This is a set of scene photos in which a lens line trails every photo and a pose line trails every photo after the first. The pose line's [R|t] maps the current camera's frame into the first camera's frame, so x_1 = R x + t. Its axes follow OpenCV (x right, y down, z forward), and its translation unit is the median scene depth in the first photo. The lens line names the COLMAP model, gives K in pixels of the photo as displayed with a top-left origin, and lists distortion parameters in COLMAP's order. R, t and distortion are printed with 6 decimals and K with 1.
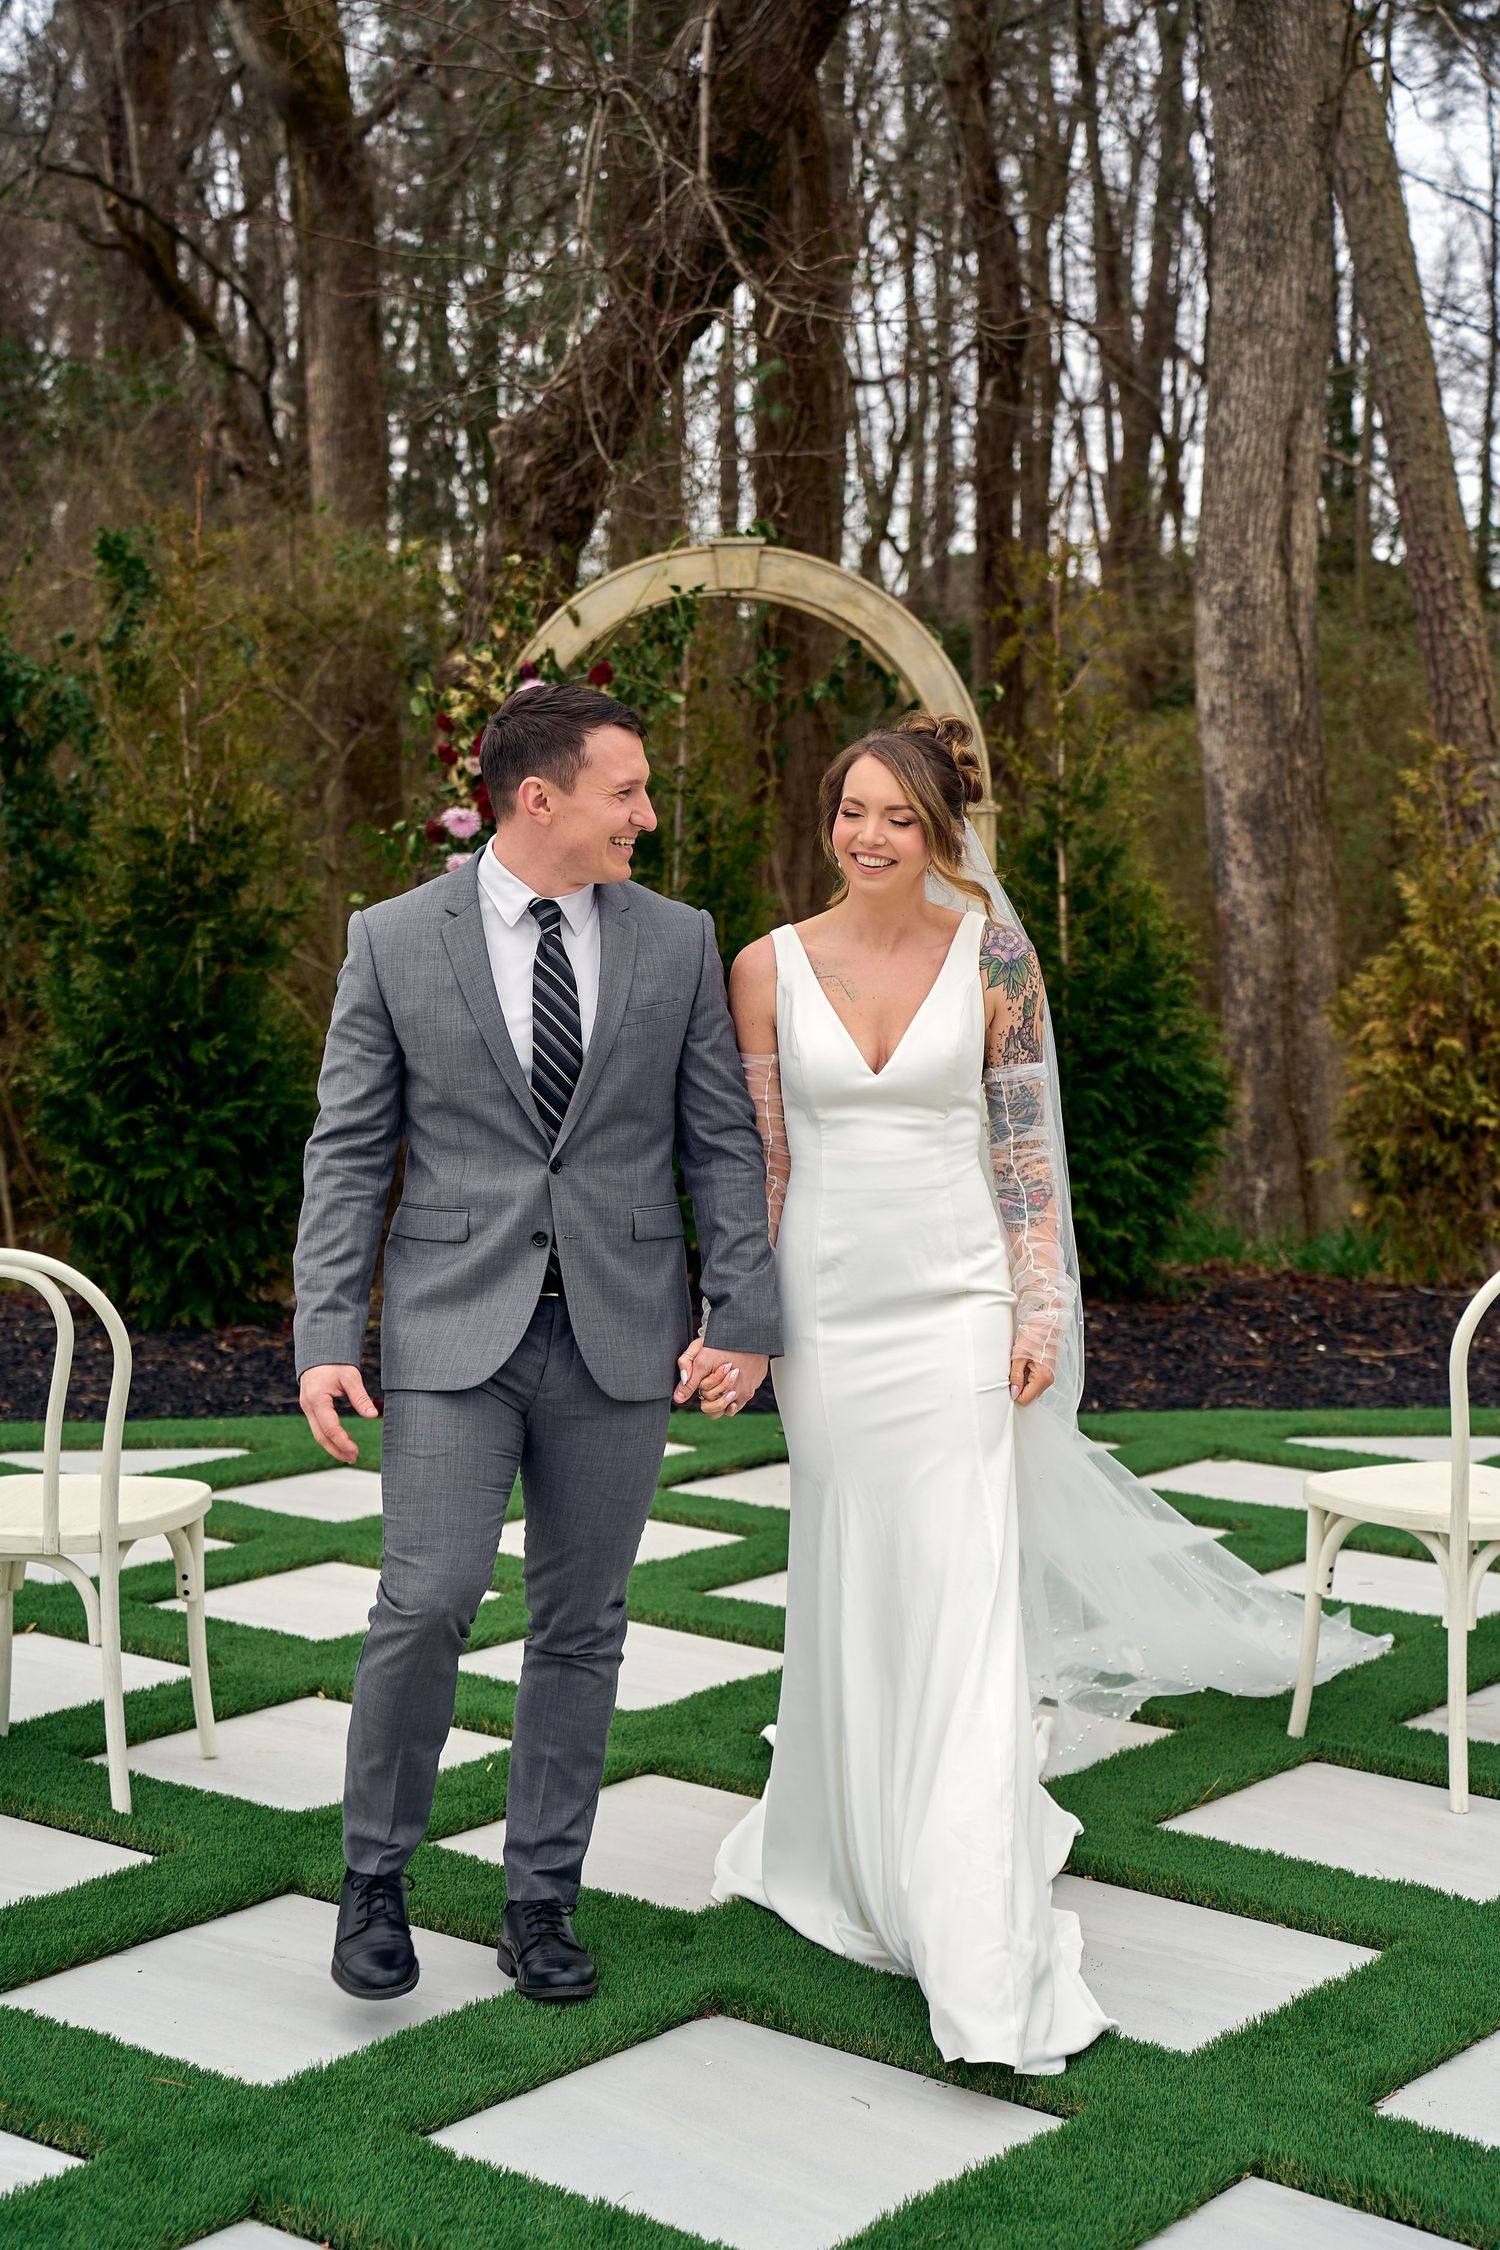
lens RADIAL K [[3033.8, 0, 769.6], [0, 3033.8, 1112.4], [0, 0, 1]] dist [0.165300, 0.000000]
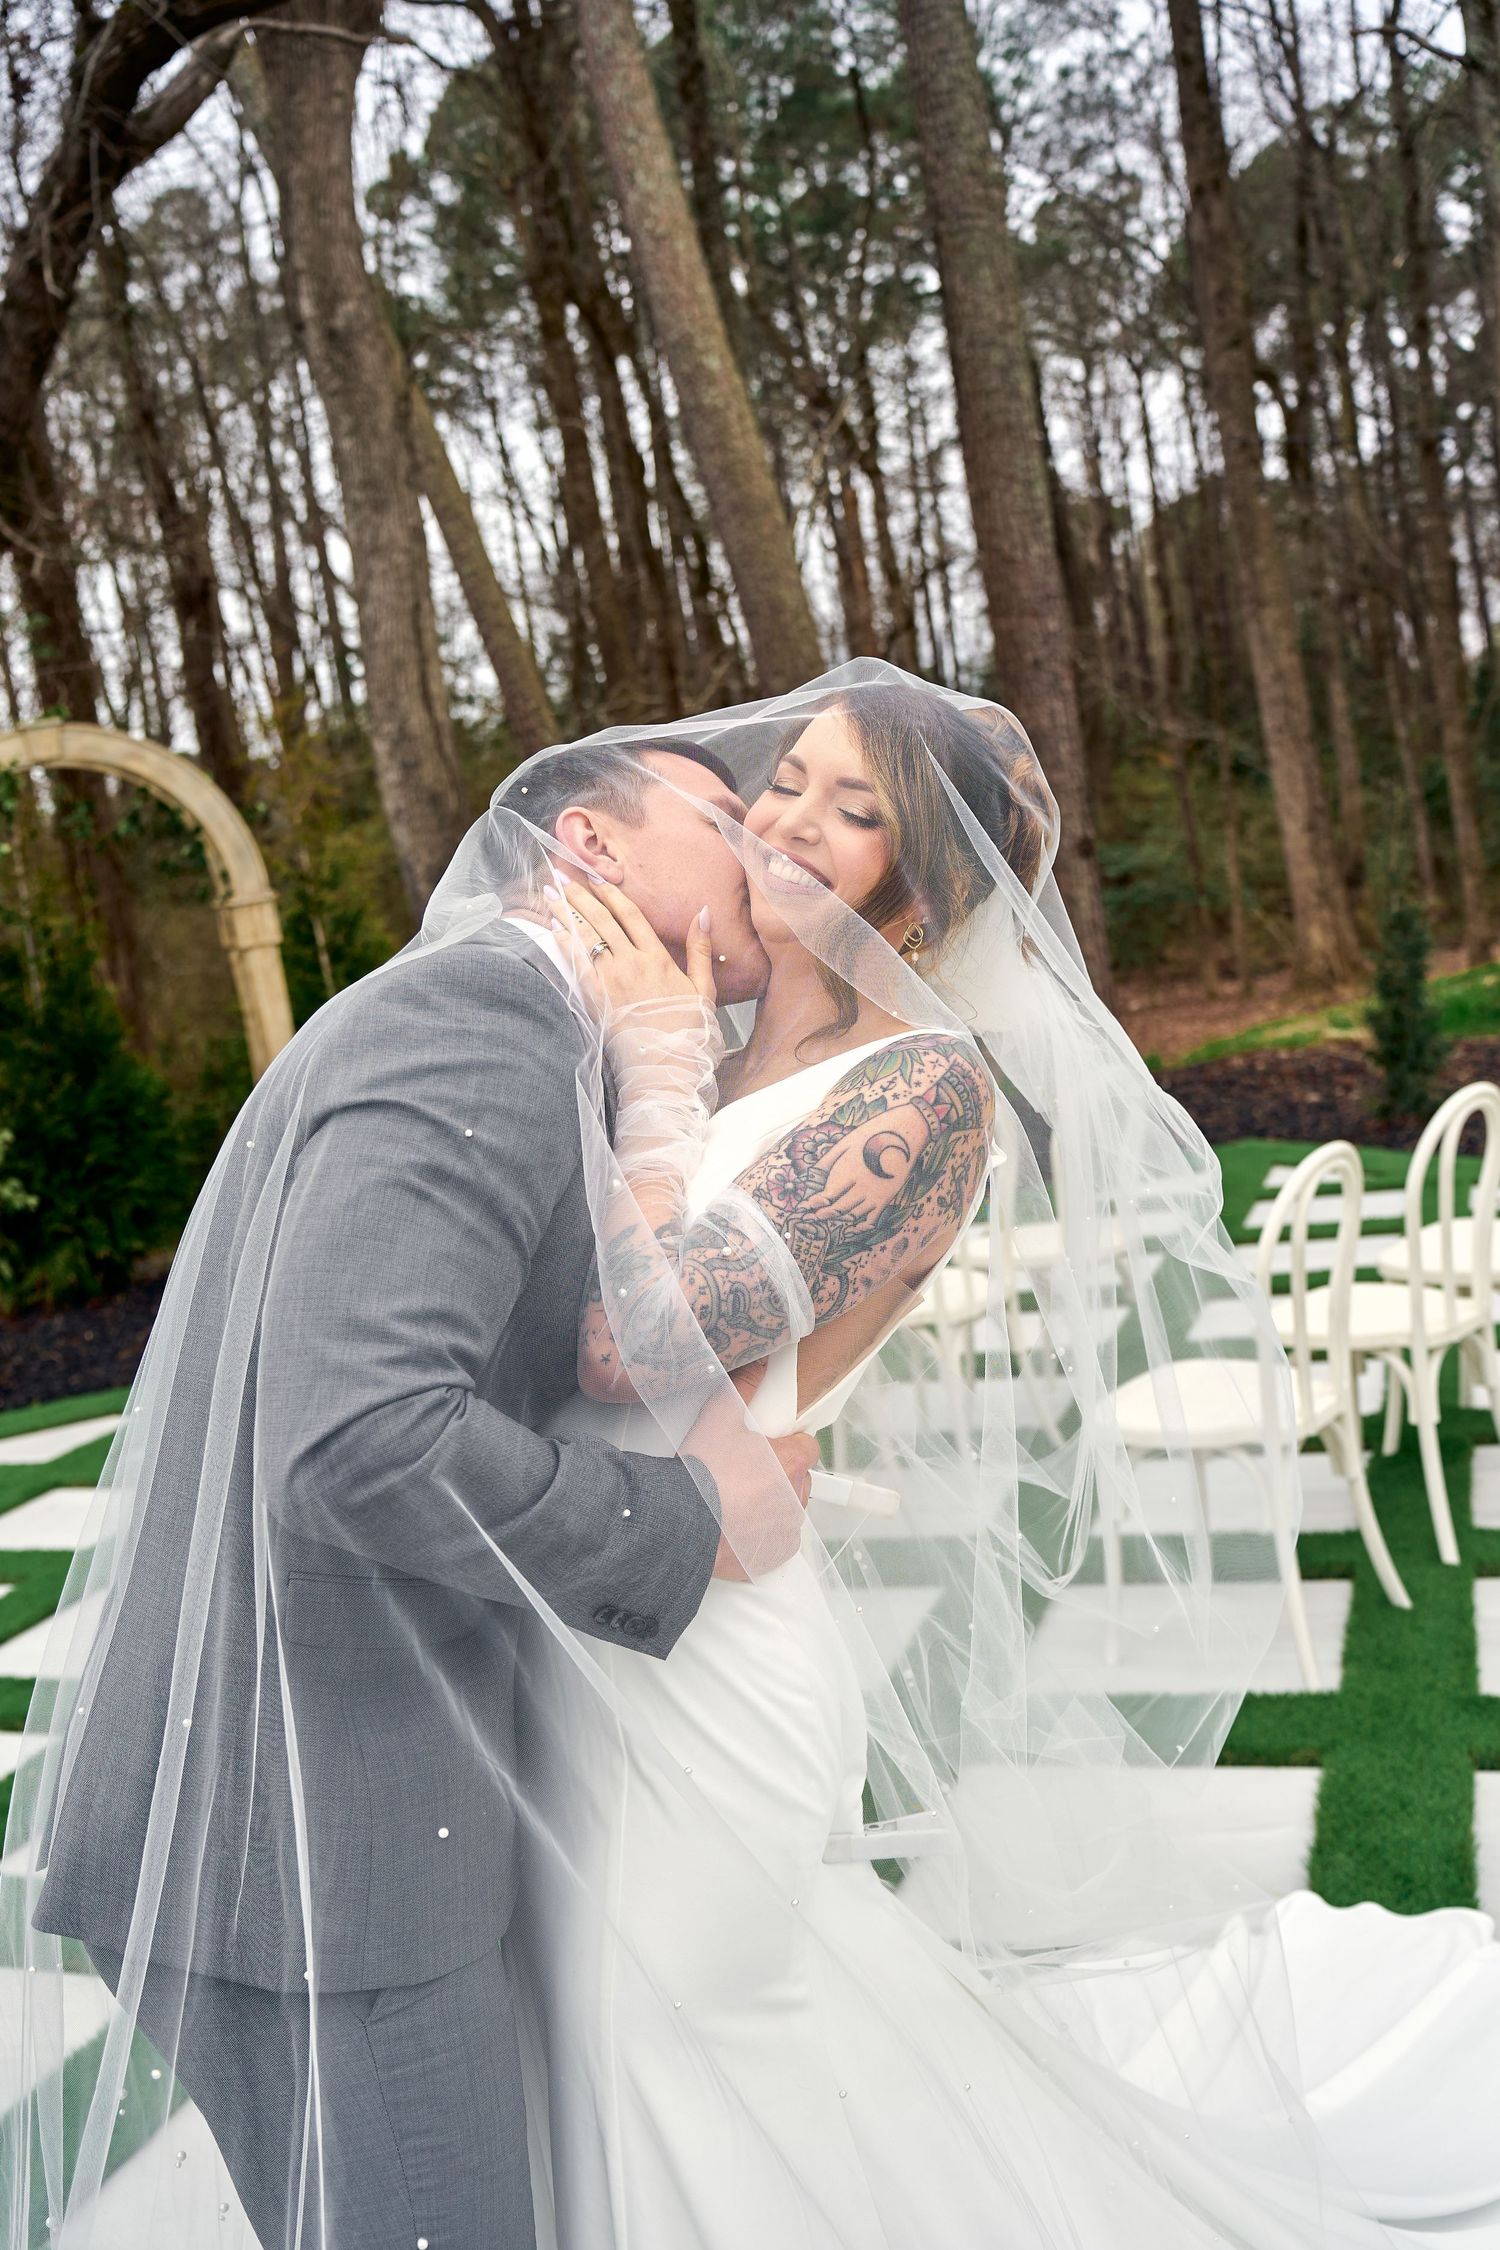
lens RADIAL K [[1938.1, 0, 725.8], [0, 1938.1, 1132.4], [0, 0, 1]] dist [-0.112487, 0.073184]
pose [[0.937728, -0.179518, 0.297389, -0.007507], [0.171012, 0.983755, 0.054606, -0.007680], [-0.302360, -0.000349, 0.953194, 0.107345]]
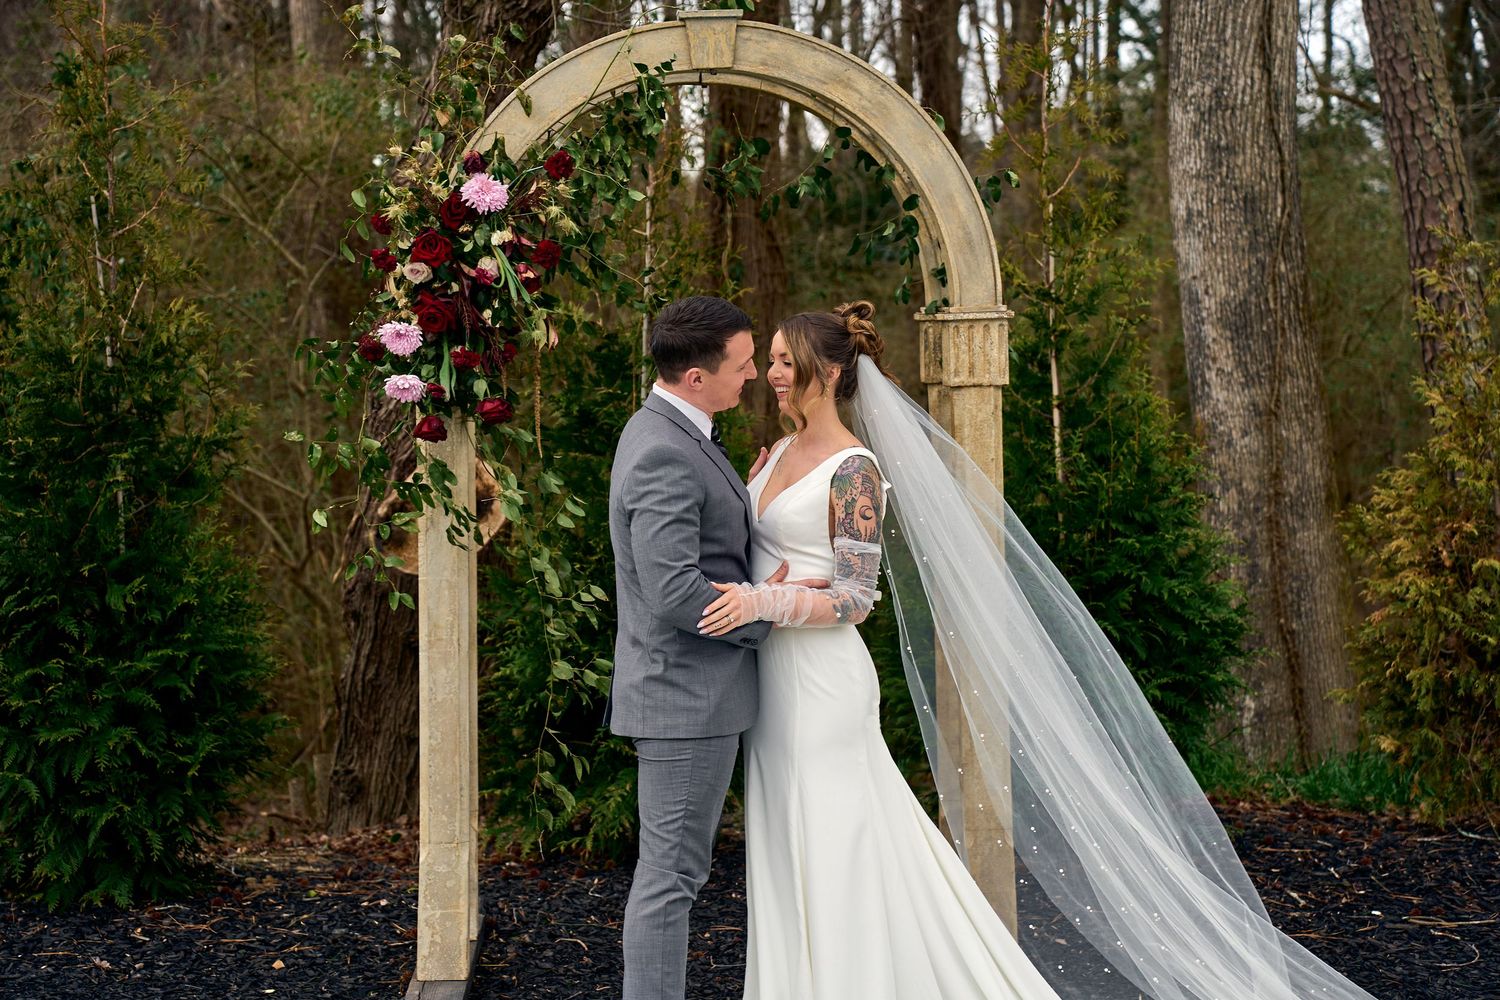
lens RADIAL K [[2604.9, 0, 728.6], [0, 2604.9, 487.4], [0, 0, 1]] dist [0.408496, 0.000000]
pose [[0.999864, -0.015094, 0.006593, -0.010105], [0.015351, 0.999046, -0.040874, -0.015943], [-0.005970, 0.040970, 0.999143, 0.195735]]
